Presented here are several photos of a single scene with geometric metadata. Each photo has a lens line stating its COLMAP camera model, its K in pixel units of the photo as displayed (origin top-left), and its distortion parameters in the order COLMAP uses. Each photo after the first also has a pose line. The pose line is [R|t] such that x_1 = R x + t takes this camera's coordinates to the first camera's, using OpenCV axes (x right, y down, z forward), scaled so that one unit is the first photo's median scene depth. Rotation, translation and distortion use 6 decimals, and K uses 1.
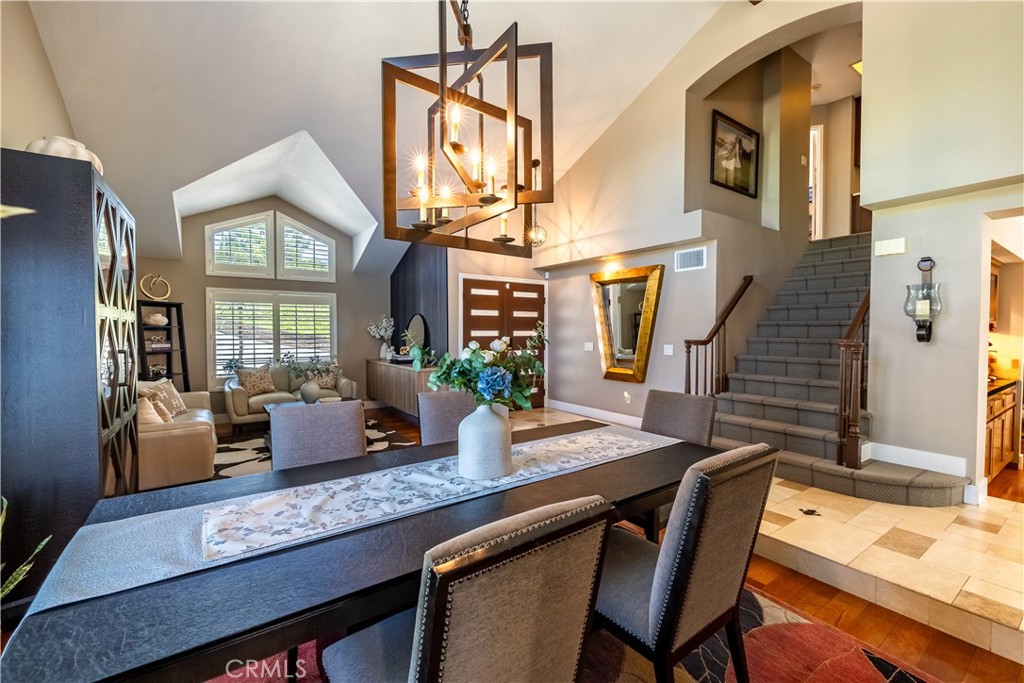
lens RADIAL K [[431.5, 0, 512.0], [0, 431.5, 341.5], [0, 0, 1]] dist [0.002995, 0.000480]
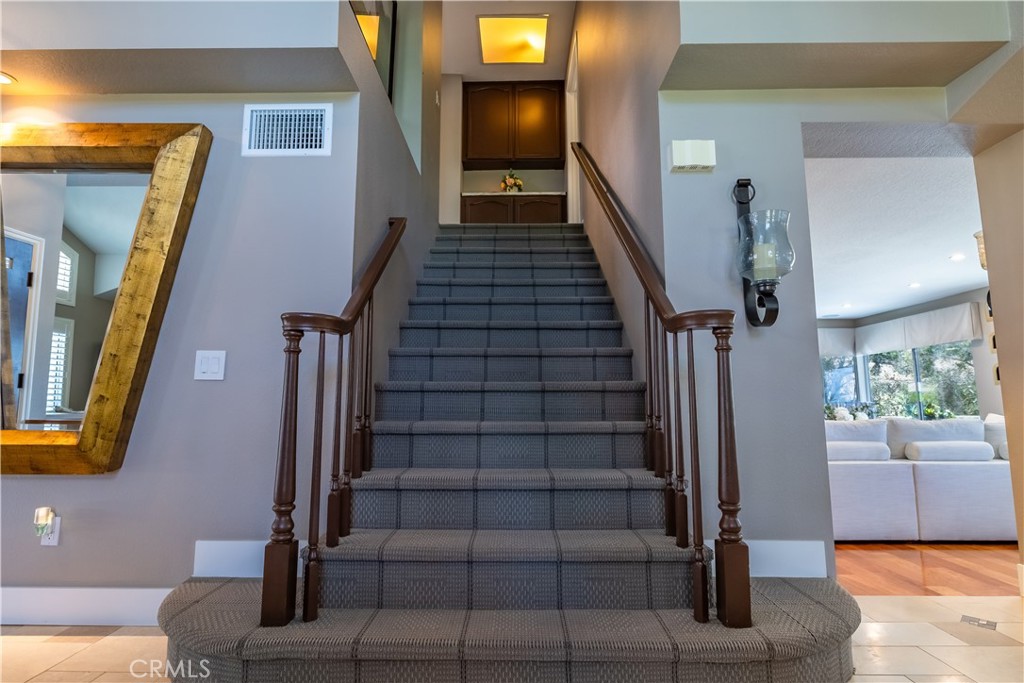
lens RADIAL K [[507.8, 0, 512.0], [0, 507.8, 341.5], [0, 0, 1]] dist [-0.004343, -0.000574]
pose [[0.582265, 0.098611, 0.806996, 0.147900], [0.022048, 0.990336, -0.136922, 0.053148], [-0.812700, 0.097517, 0.574464, 0.484475]]
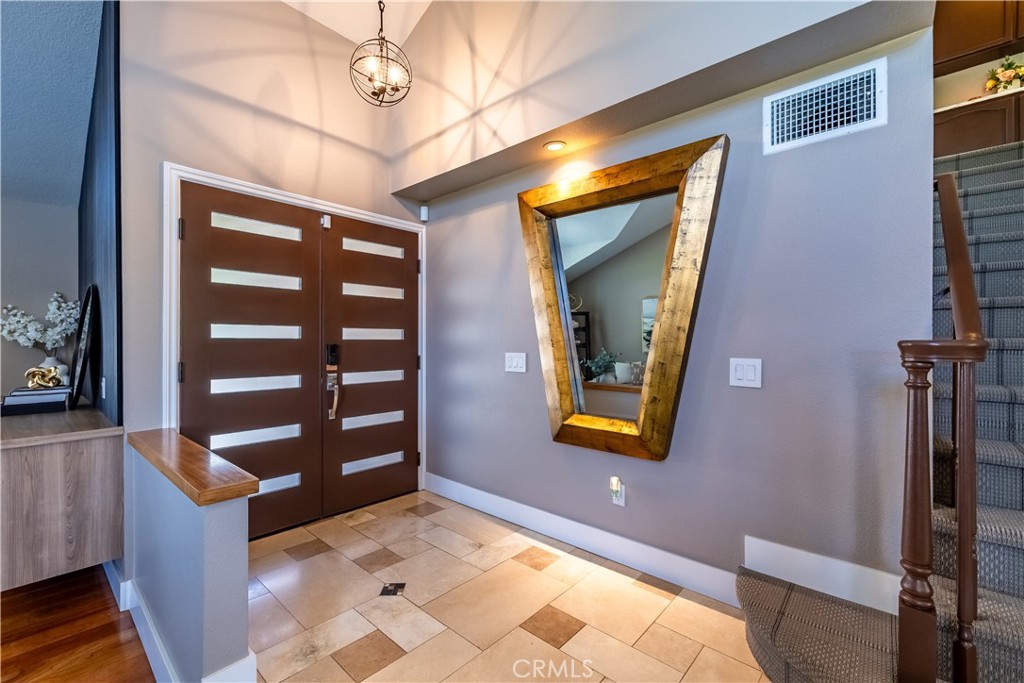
lens RADIAL K [[431.5, 0, 512.0], [0, 431.5, 341.5], [0, 0, 1]] dist [0.002995, 0.000480]
pose [[0.973848, -0.000232, 0.227199, 0.077384], [0.005905, 0.999687, -0.024293, 0.001134], [-0.227123, 0.024999, 0.973545, 0.592048]]
